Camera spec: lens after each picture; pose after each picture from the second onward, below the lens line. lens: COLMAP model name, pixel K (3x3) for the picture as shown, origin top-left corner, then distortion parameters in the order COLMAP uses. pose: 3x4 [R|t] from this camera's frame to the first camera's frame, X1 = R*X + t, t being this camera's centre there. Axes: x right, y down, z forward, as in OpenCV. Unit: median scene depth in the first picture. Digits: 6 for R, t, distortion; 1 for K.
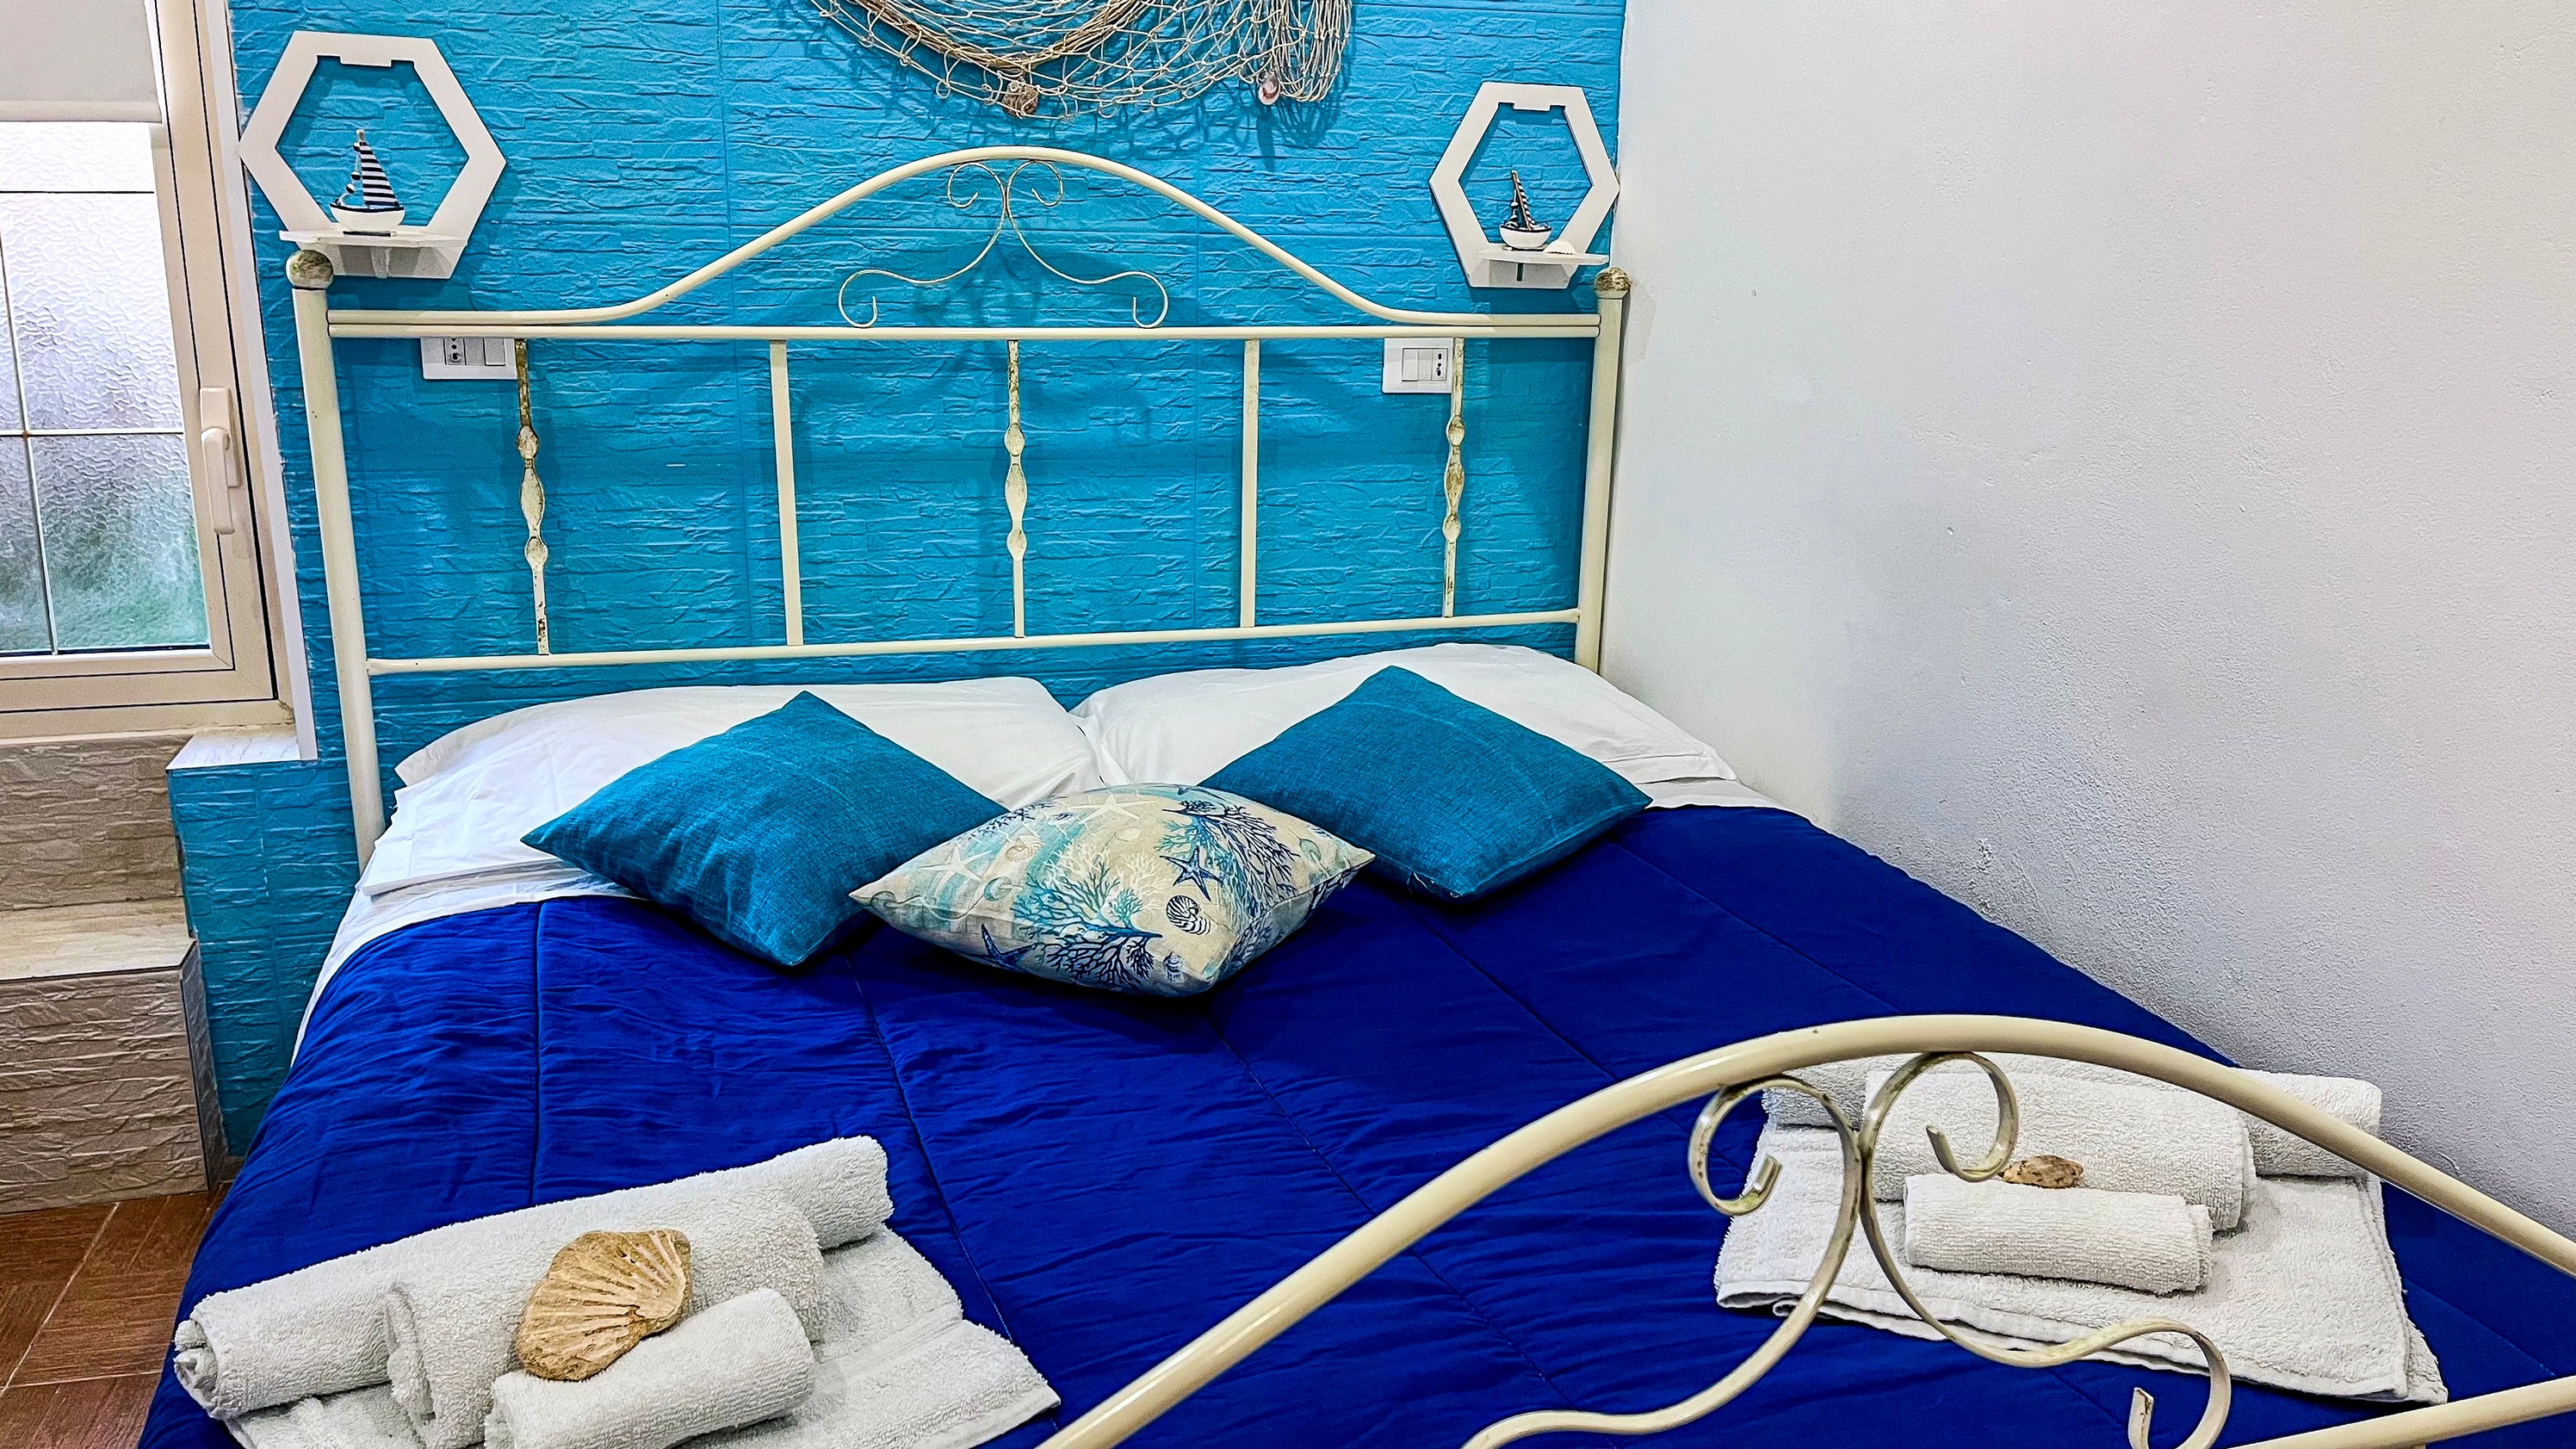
lens RADIAL K [[1971.4, 0, 1276.8], [0, 1971.4, 728.0], [0, 0, 1]] dist [0.056255, -0.050344]
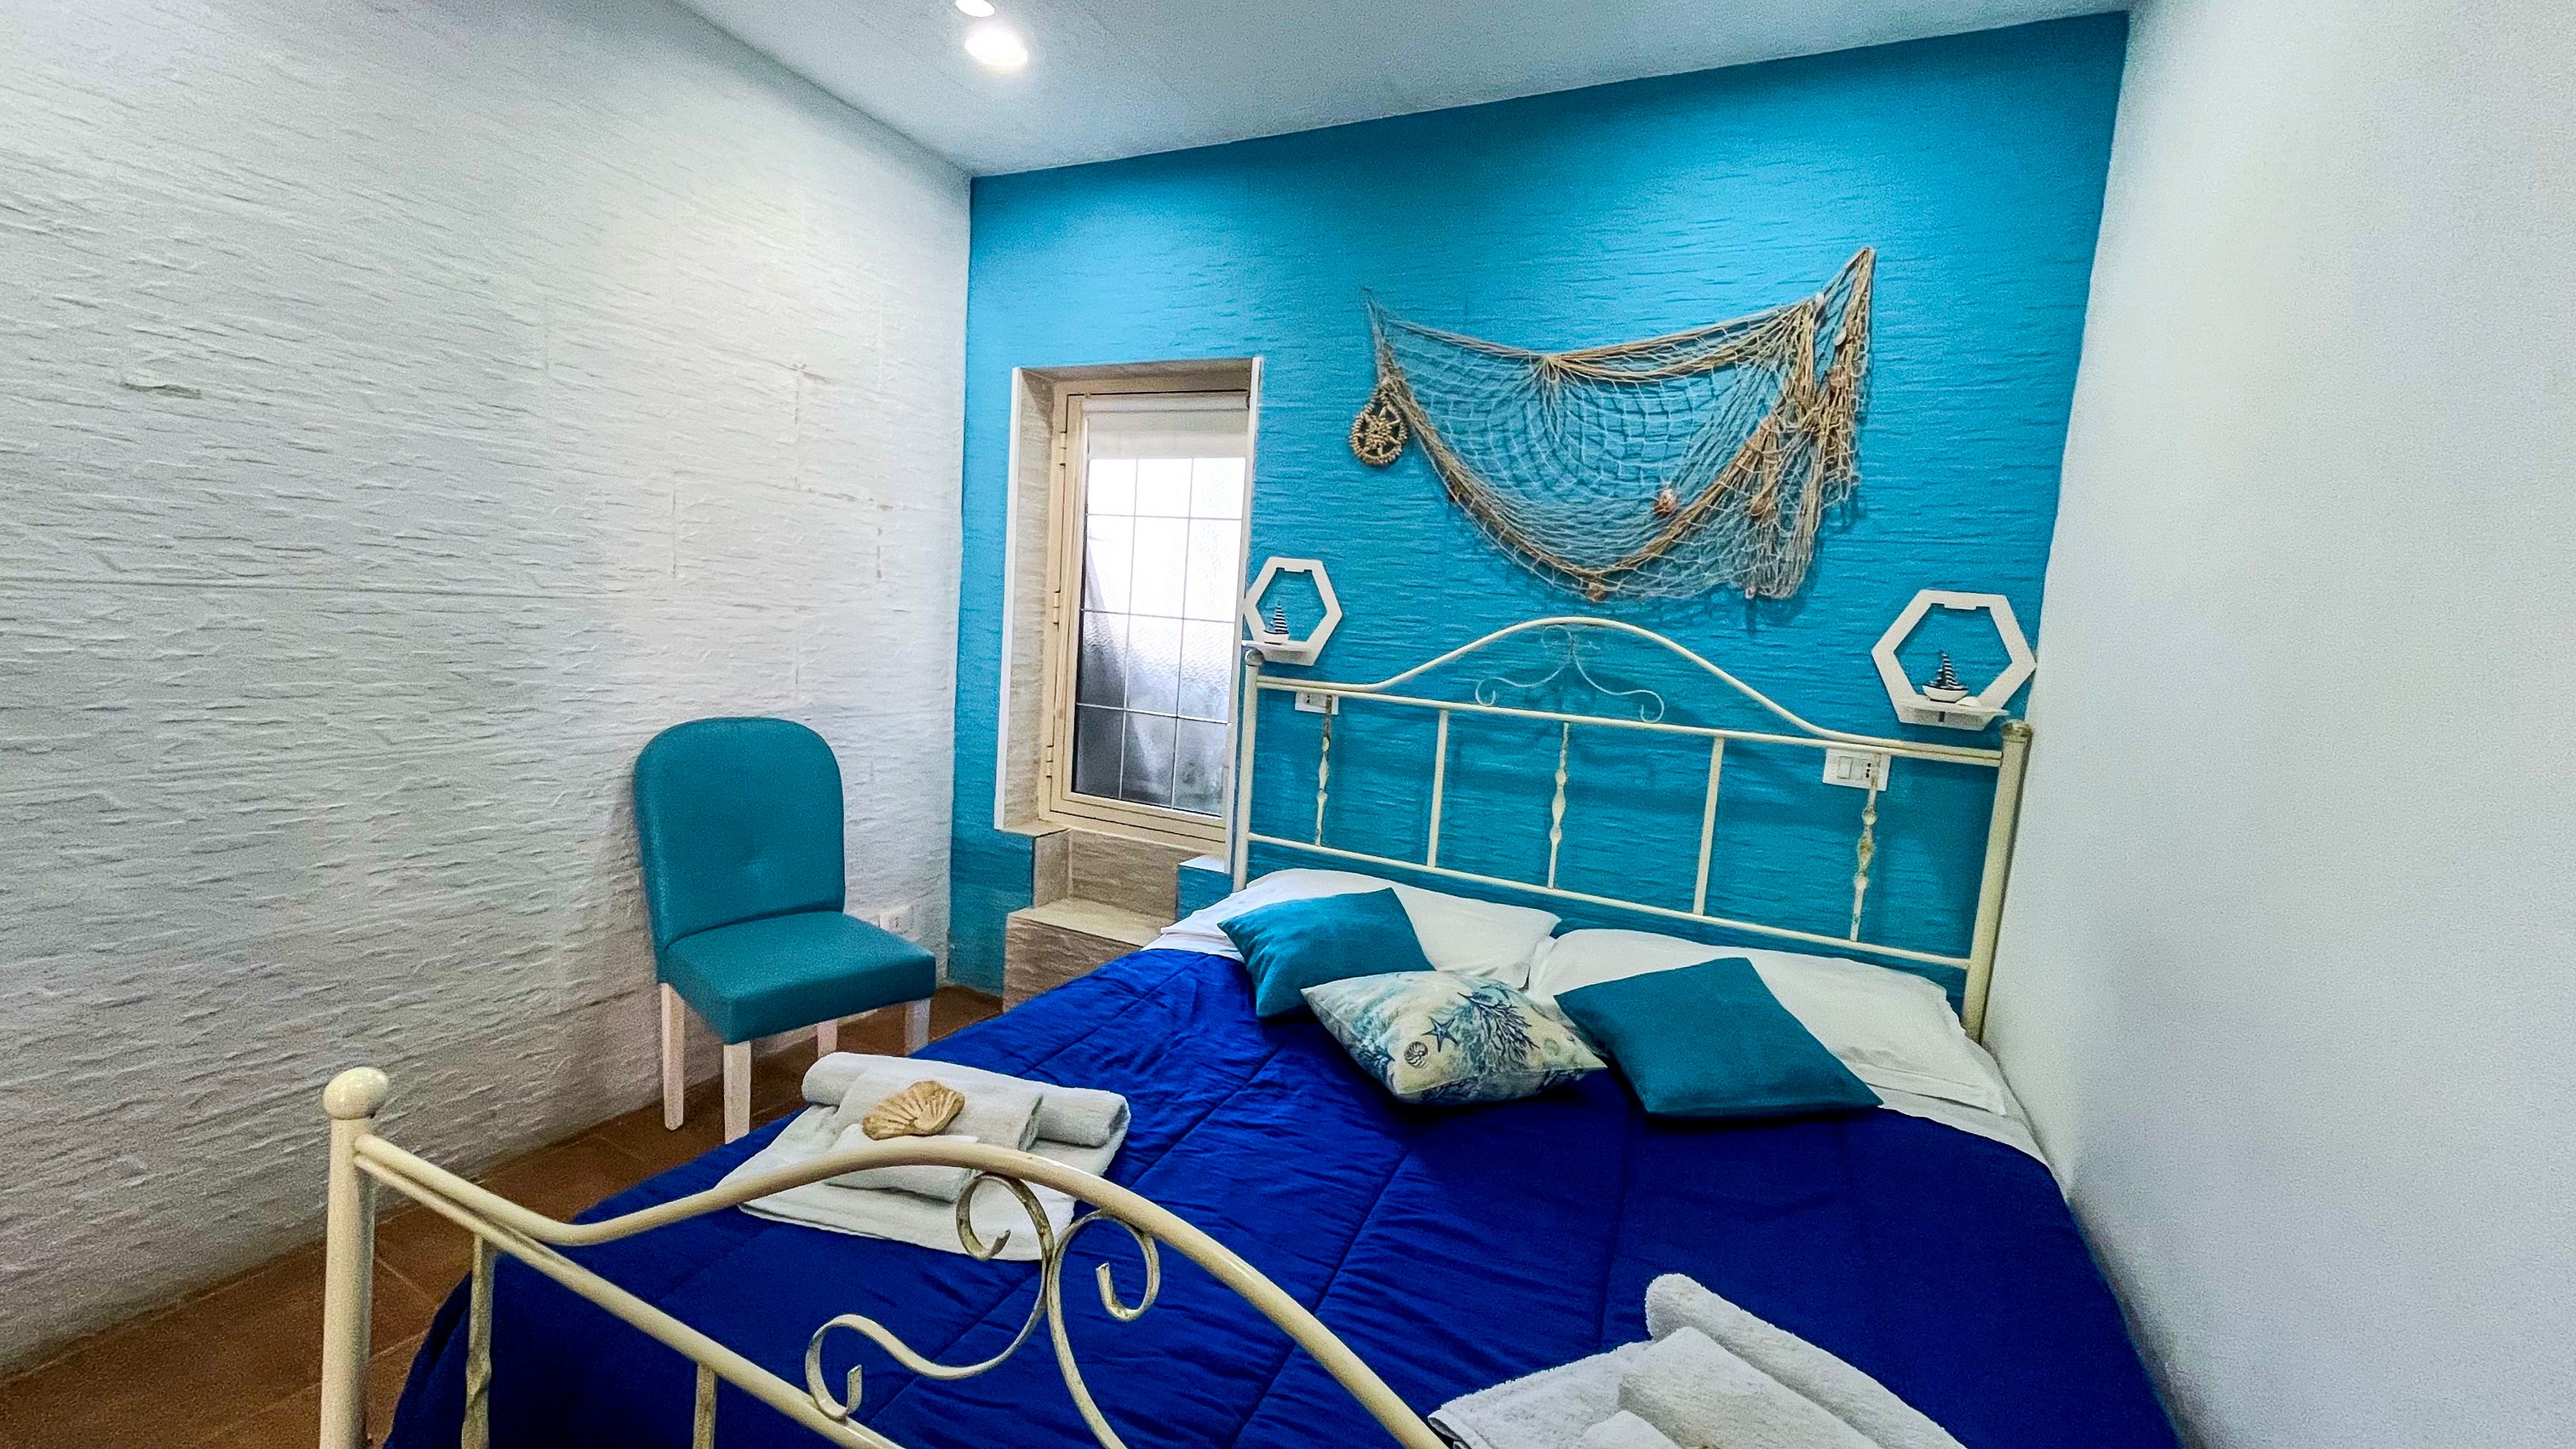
lens RADIAL K [[1040.2, 0, 1282.6], [0, 1040.2, 726.4], [0, 0, 1]] dist [-0.001530, 0.000098]
pose [[0.739085, 0.109716, -0.664617, 0.320527], [-0.229528, 0.968621, -0.095345, -0.048091], [0.633301, 0.223017, 0.741076, 0.161530]]
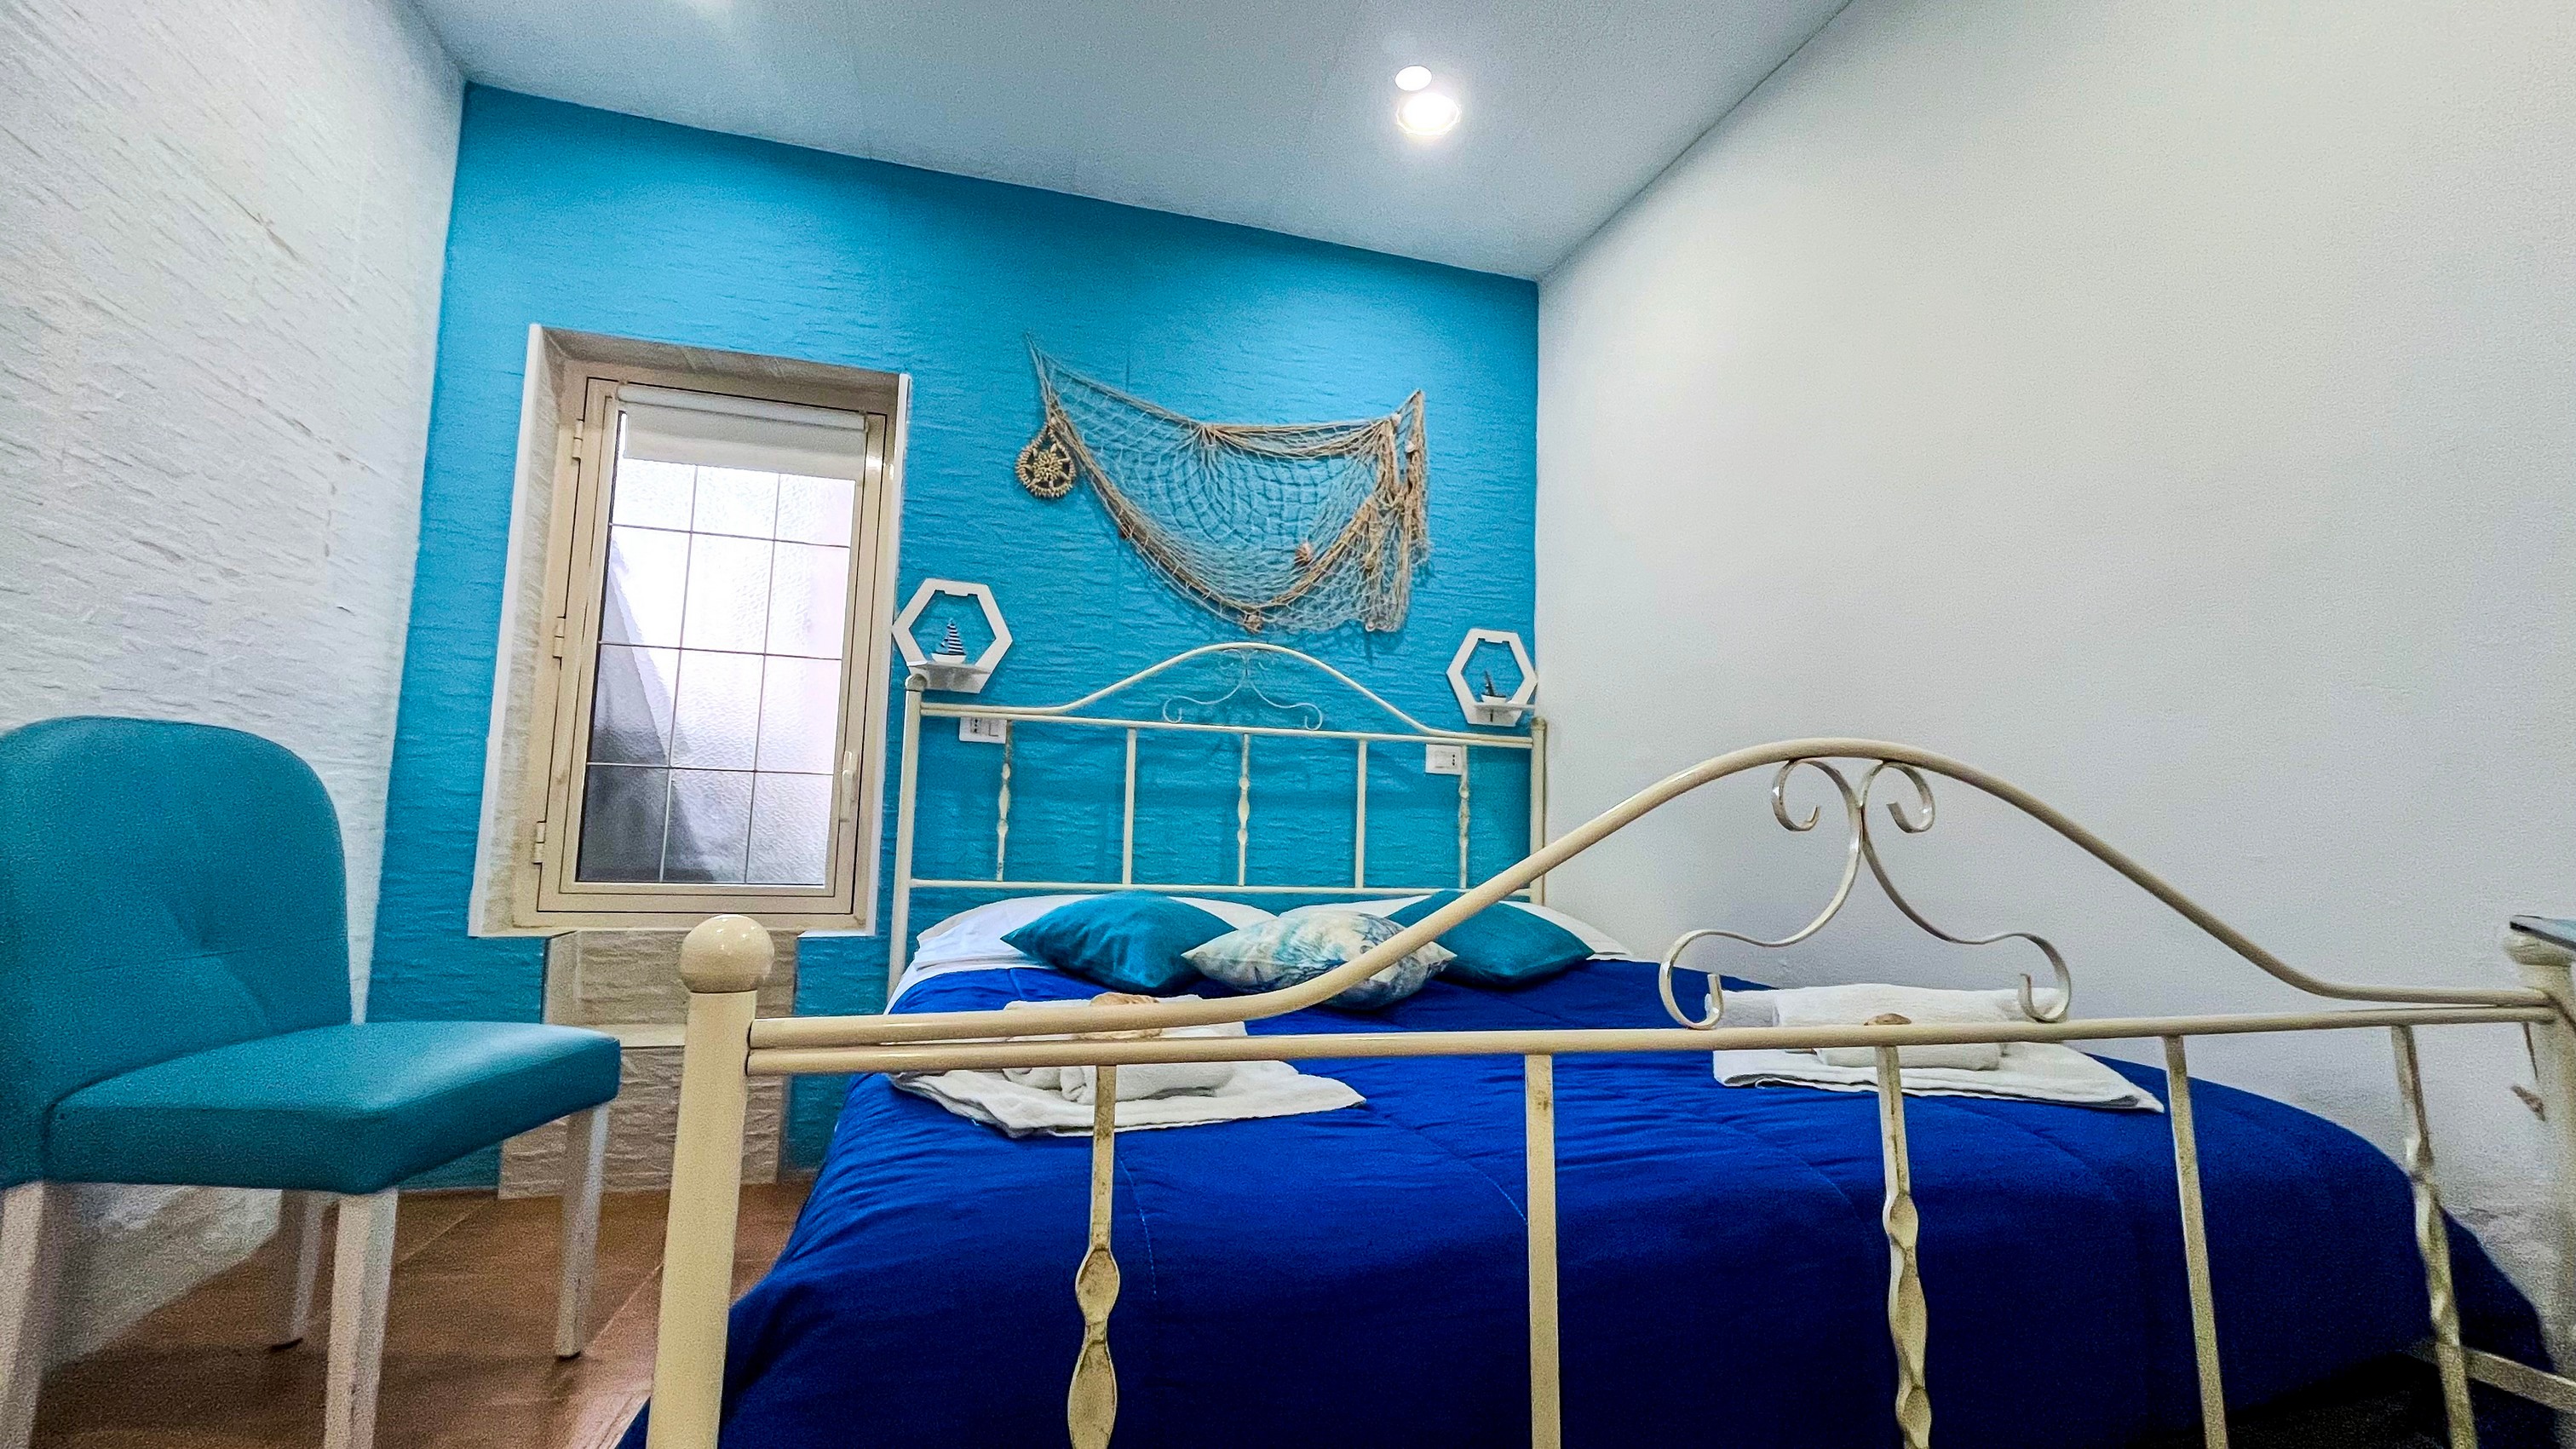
lens RADIAL K [[1040.2, 0, 1281.4], [0, 1040.2, 726.4], [0, 0, 1]] dist [-0.001530, 0.000098]
pose [[0.999830, 0.010062, -0.015452, -0.087736], [-0.014850, 0.936153, -0.351280, 0.179838], [0.010931, 0.351450, 0.936143, 0.012328]]
